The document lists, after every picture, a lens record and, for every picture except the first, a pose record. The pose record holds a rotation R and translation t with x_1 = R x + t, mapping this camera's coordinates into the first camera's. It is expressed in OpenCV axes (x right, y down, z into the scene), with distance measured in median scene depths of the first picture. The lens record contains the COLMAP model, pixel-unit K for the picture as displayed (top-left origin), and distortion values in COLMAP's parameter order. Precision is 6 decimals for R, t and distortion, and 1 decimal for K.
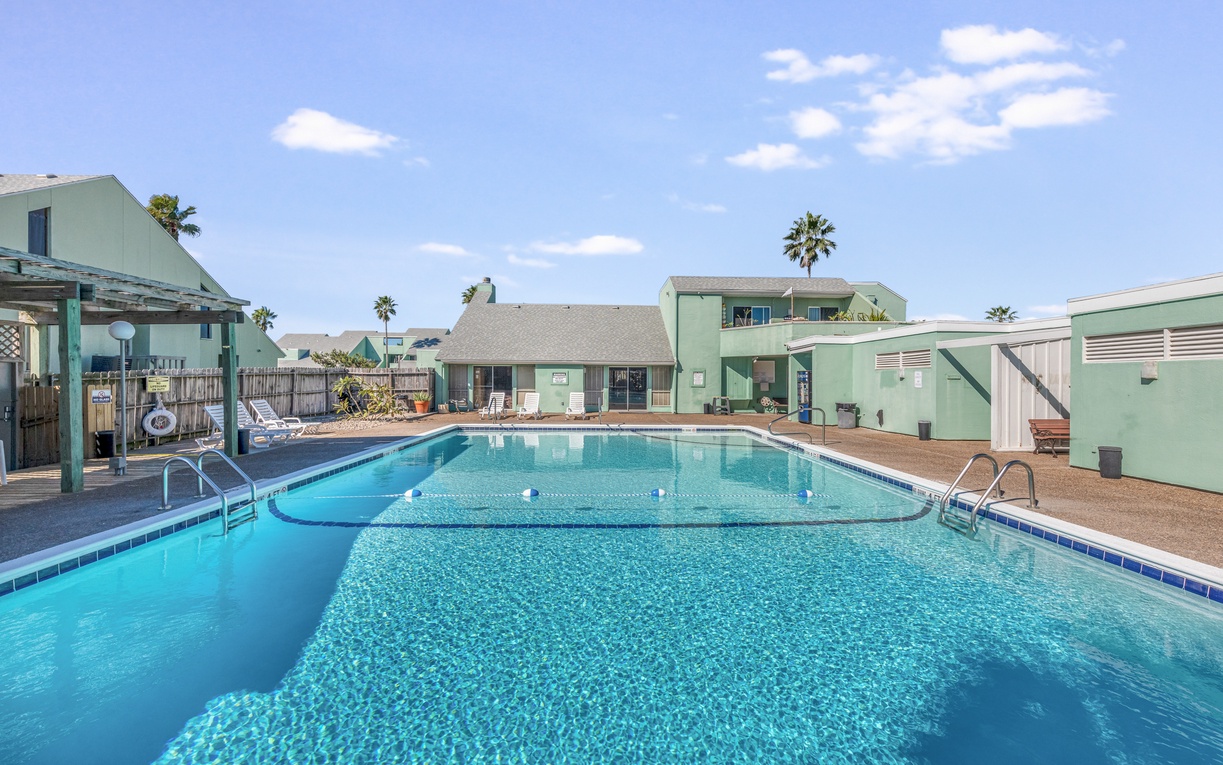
lens RADIAL K [[482.7, 0, 614.5], [0, 482.7, 375.0], [0, 0, 1]] dist [0.000725, -0.000109]
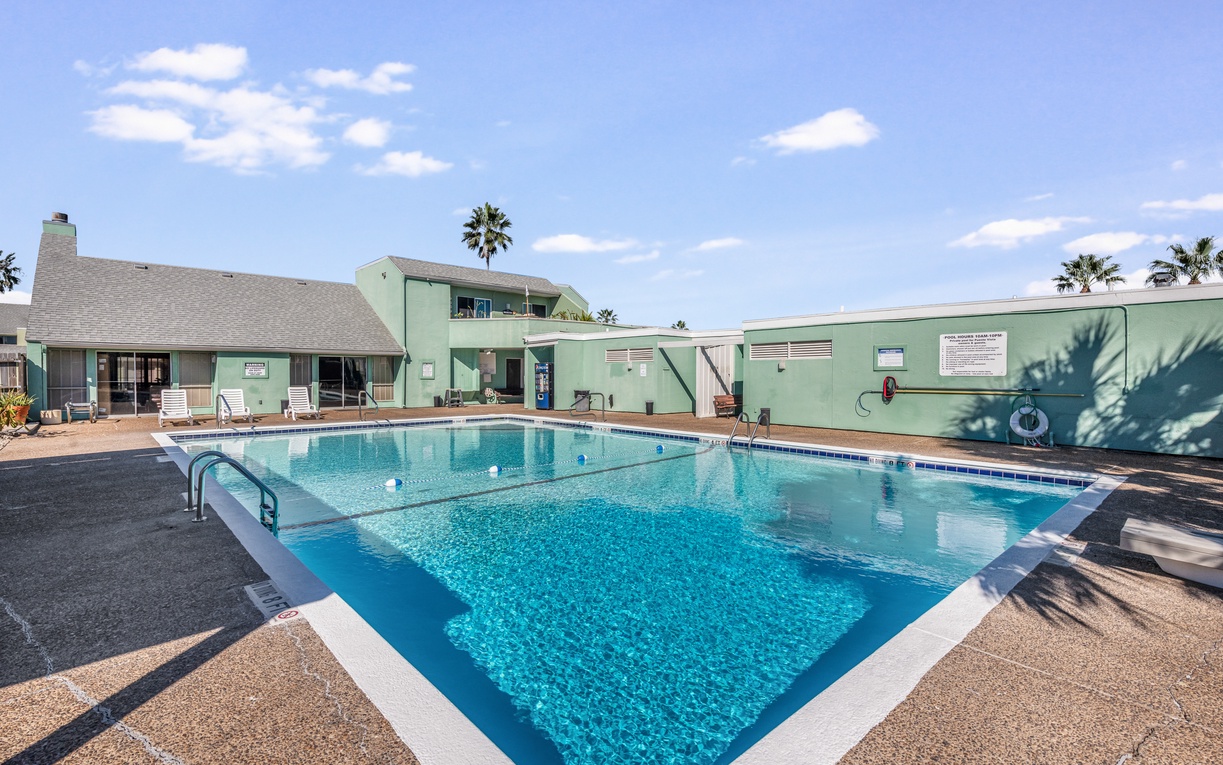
lens RADIAL K [[559.4, 0, 603.1], [0, 559.4, 381.4], [0, 0, 1]] dist [-0.000522, 0.000115]
pose [[0.755170, -0.014002, 0.655380, -0.293061], [-0.002732, 0.999696, 0.024507, 0.001655], [-0.655524, -0.020297, 0.754902, -0.055732]]
